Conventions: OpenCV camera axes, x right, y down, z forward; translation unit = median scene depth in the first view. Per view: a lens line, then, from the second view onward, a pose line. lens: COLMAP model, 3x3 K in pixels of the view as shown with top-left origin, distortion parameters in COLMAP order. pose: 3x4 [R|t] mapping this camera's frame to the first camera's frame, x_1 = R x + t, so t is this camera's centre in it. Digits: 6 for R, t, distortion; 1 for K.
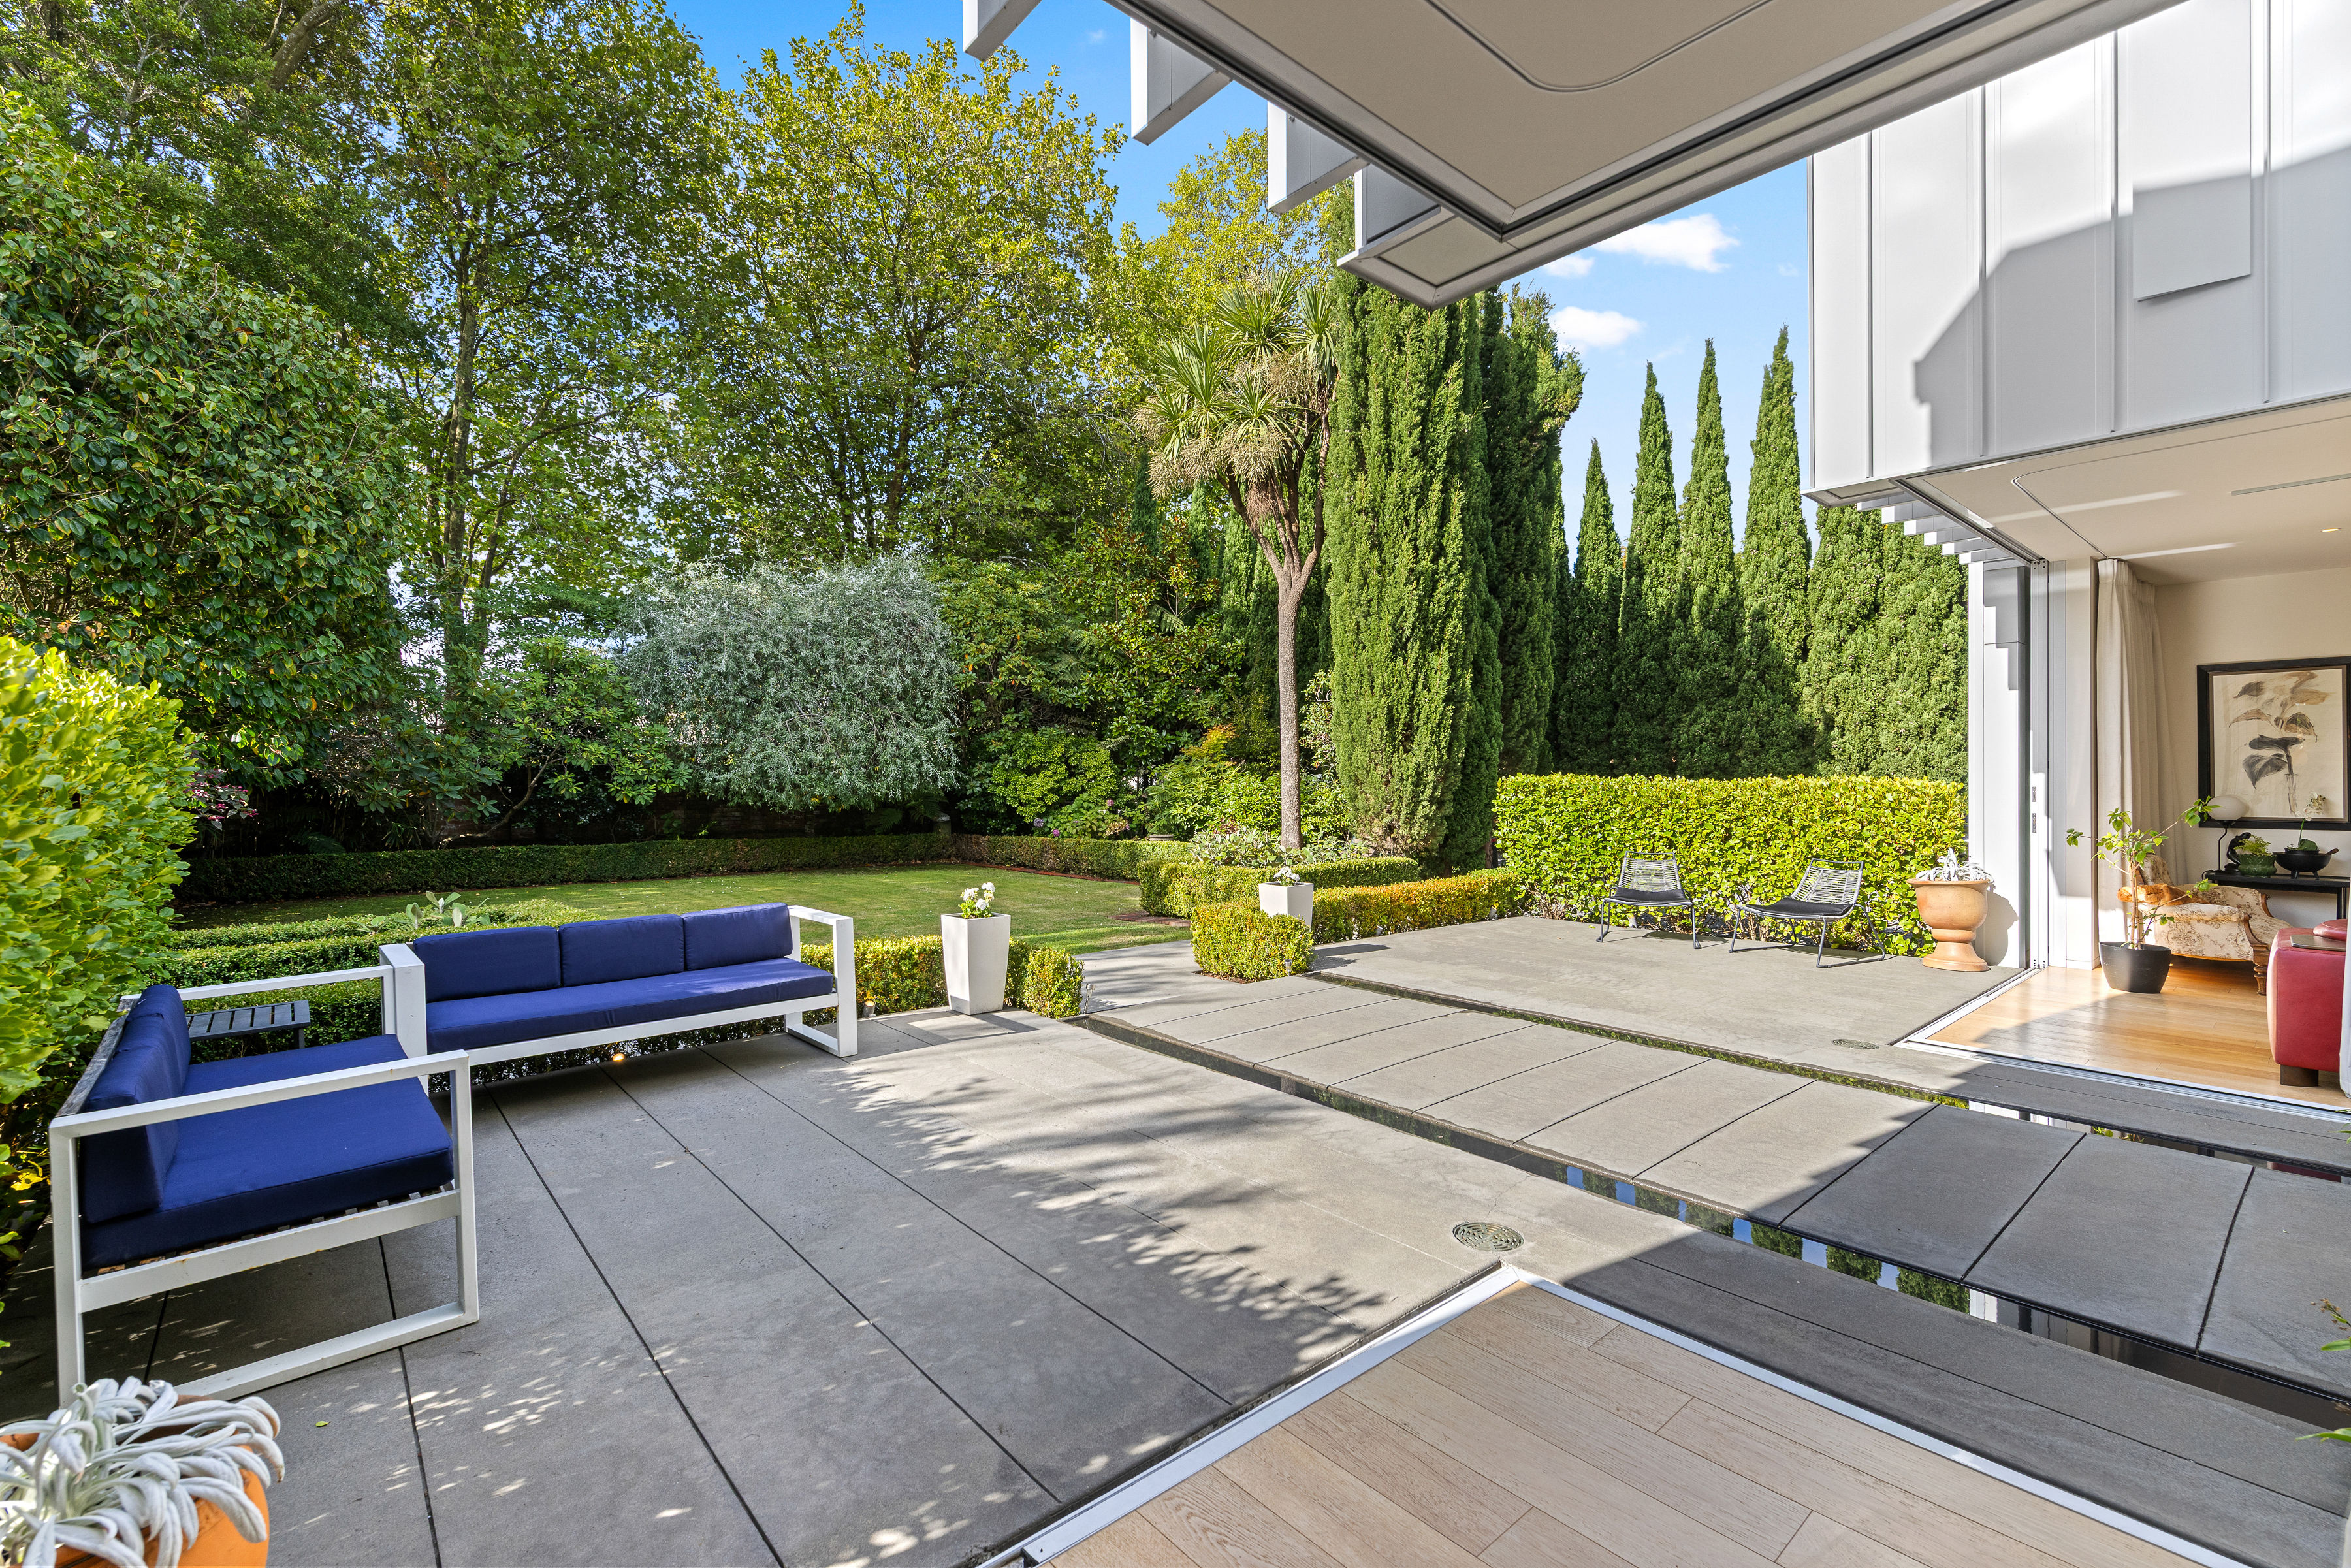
lens RADIAL K [[1022.2, 0, 1208.4], [0, 1022.2, 787.9], [0, 0, 1]] dist [-0.002827, -0.000126]
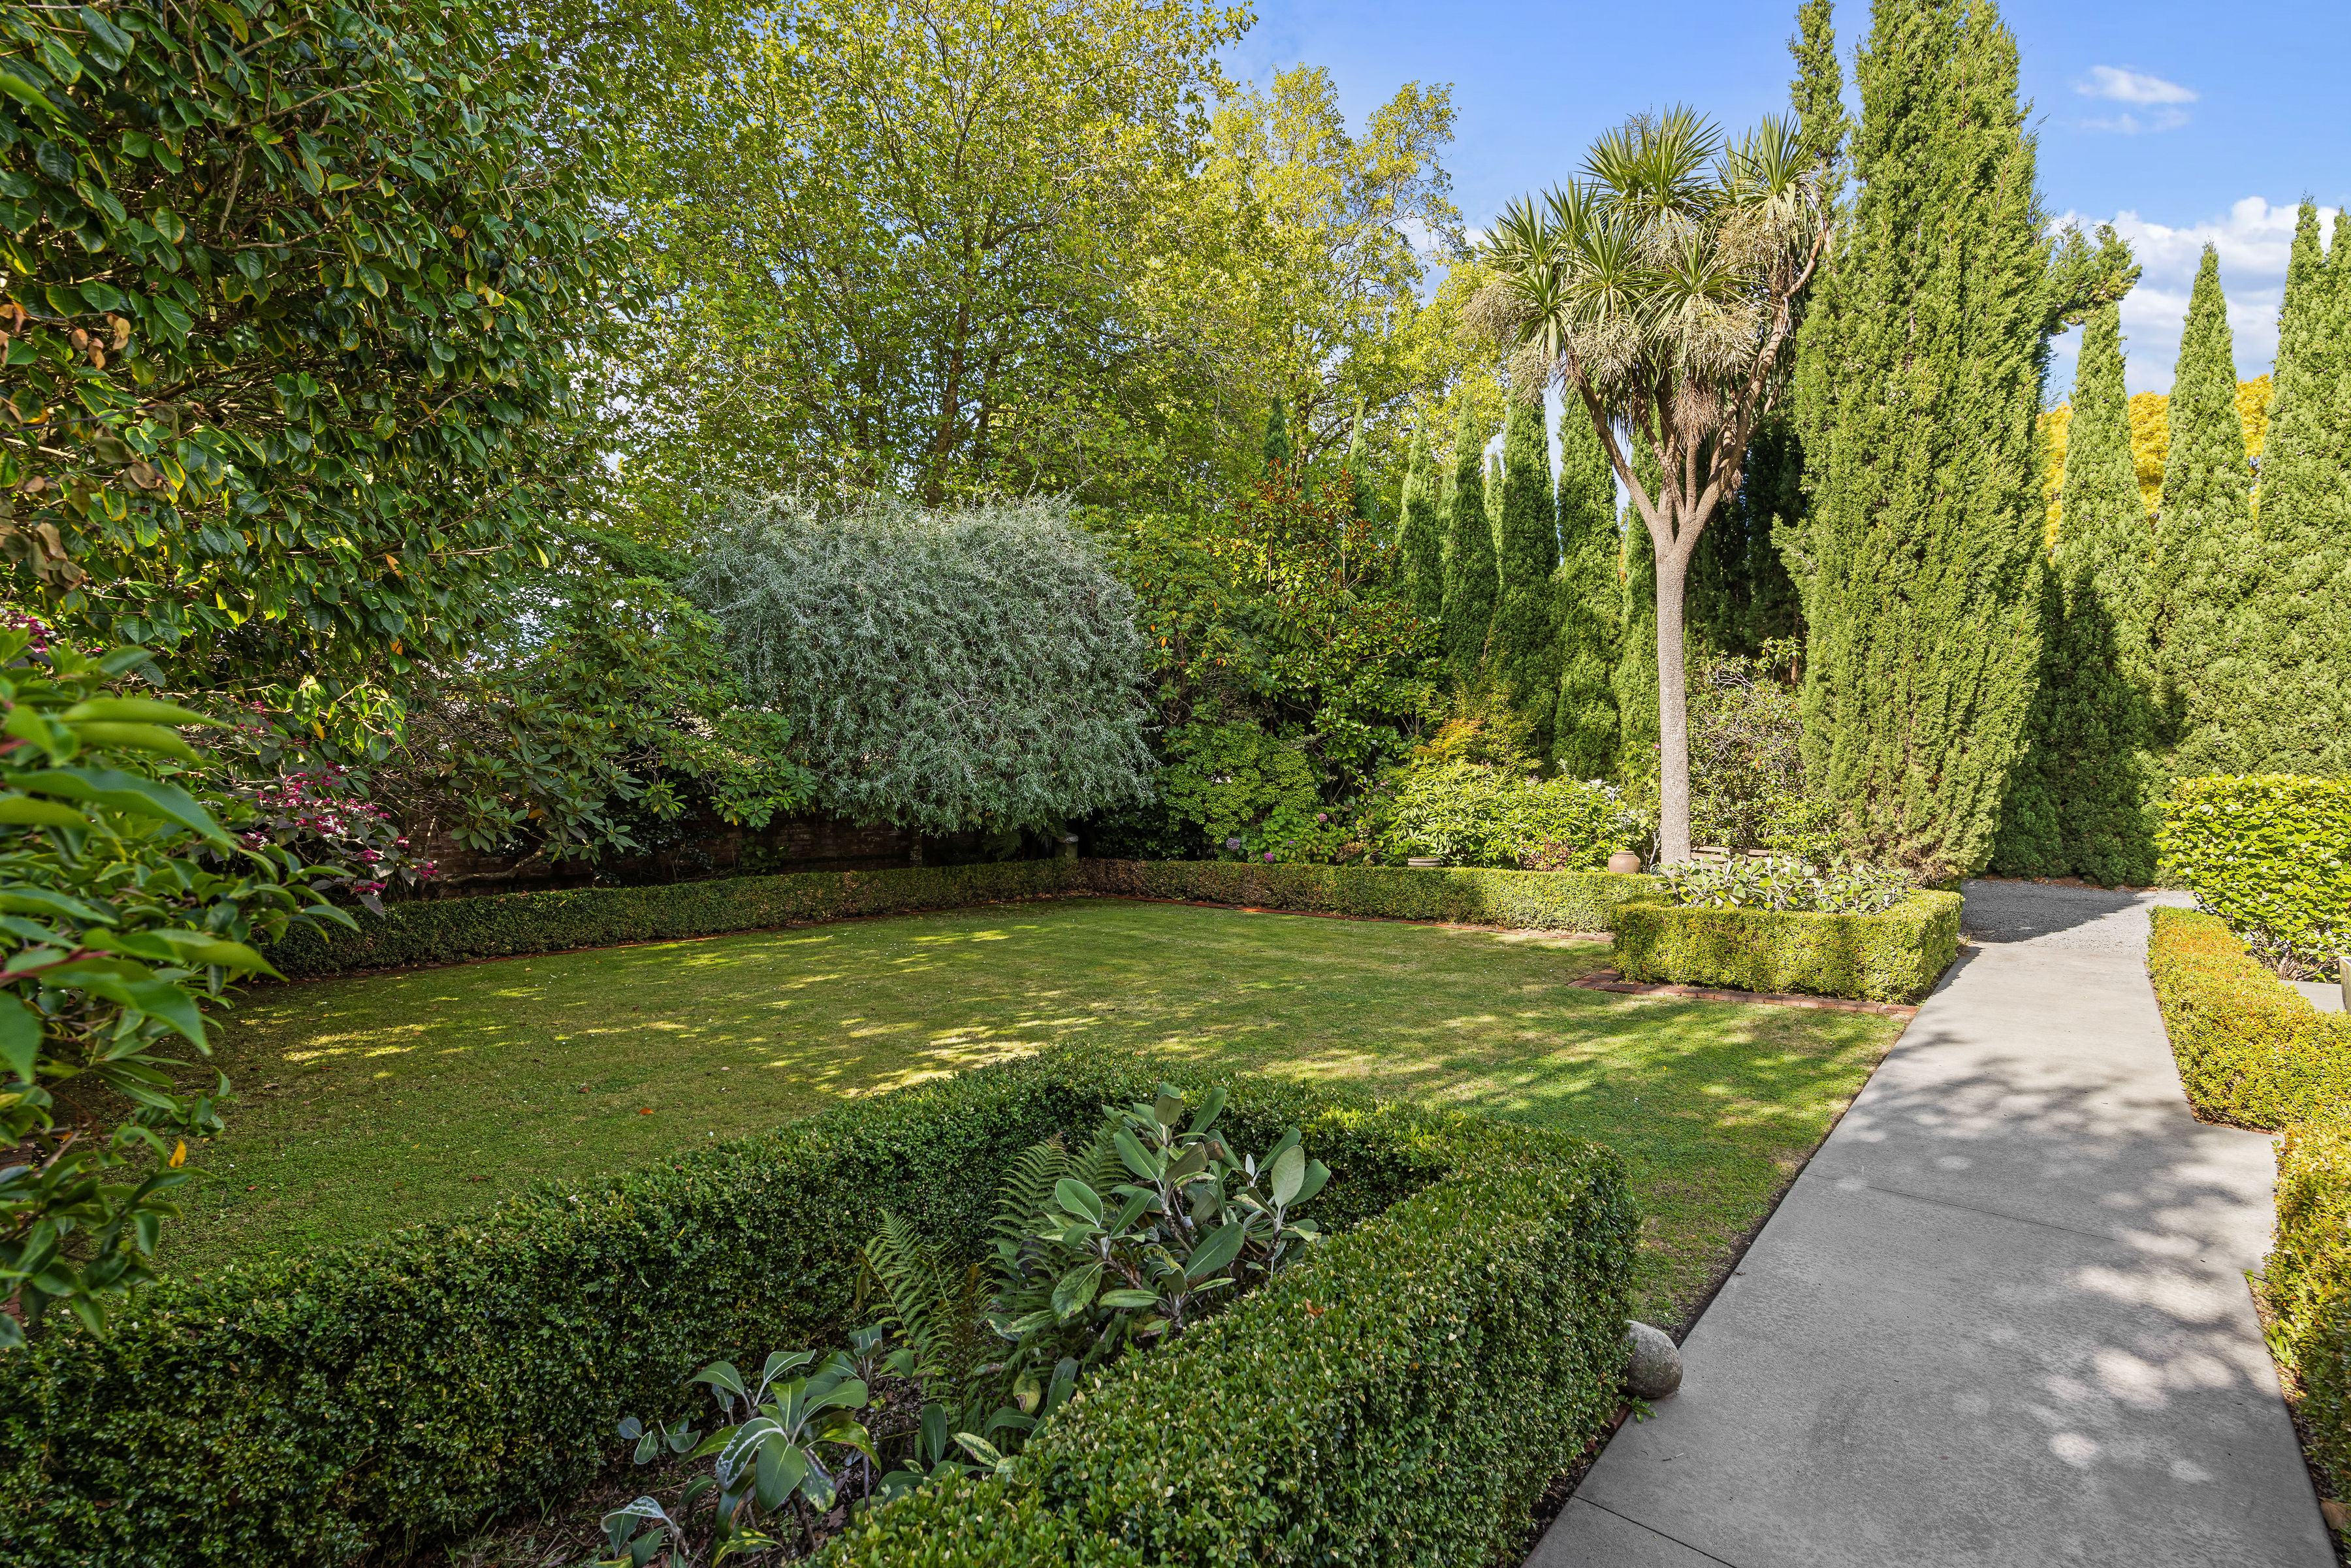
lens RADIAL K [[1004.5, 0, 1190.7], [0, 1004.5, 782.5], [0, 0, 1]] dist [-0.000859, -0.000684]
pose [[0.991171, -0.004430, 0.132517, -0.324281], [0.006429, 0.999872, -0.014660, -0.001600], [-0.132435, 0.015383, 0.991072, 0.266911]]
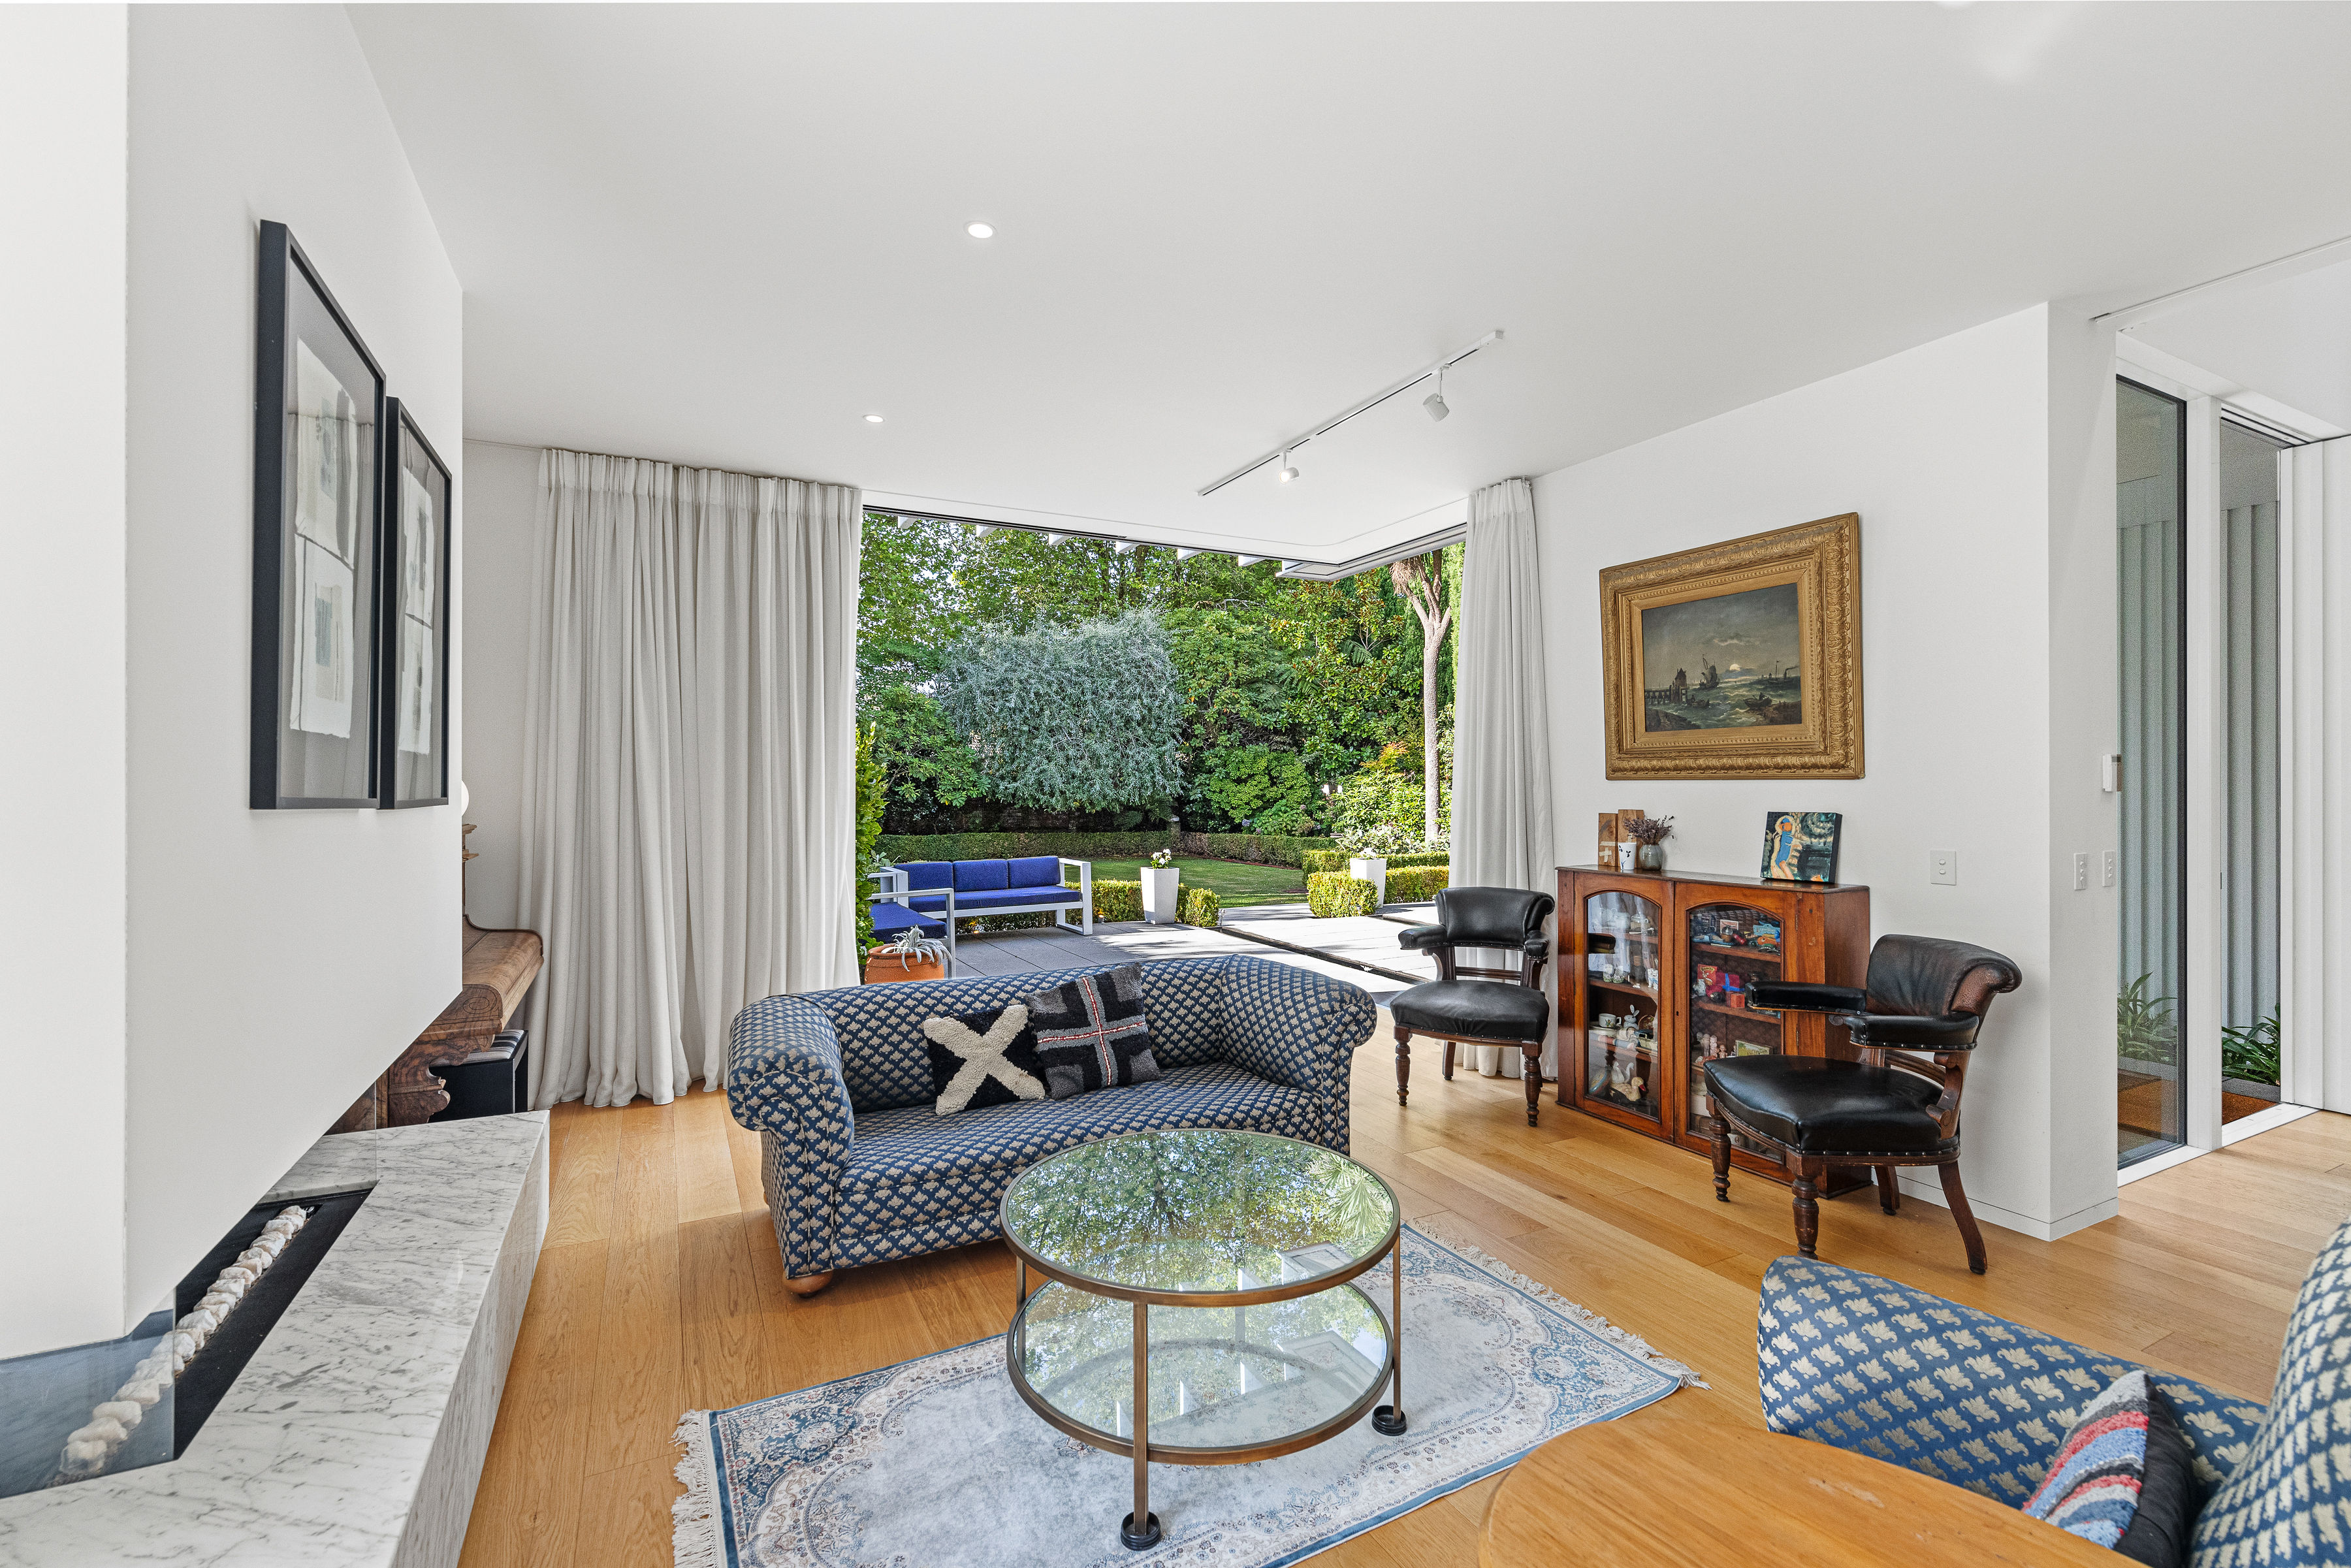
lens RADIAL K [[1004.5, 0, 1190.7], [0, 1004.5, 782.5], [0, 0, 1]] dist [-0.000859, -0.000684]
pose [[0.967078, 0.000407, -0.254481, 0.082893], [-0.003700, 0.999916, -0.012462, 0.000664], [0.254455, 0.012993, 0.966997, -0.204647]]
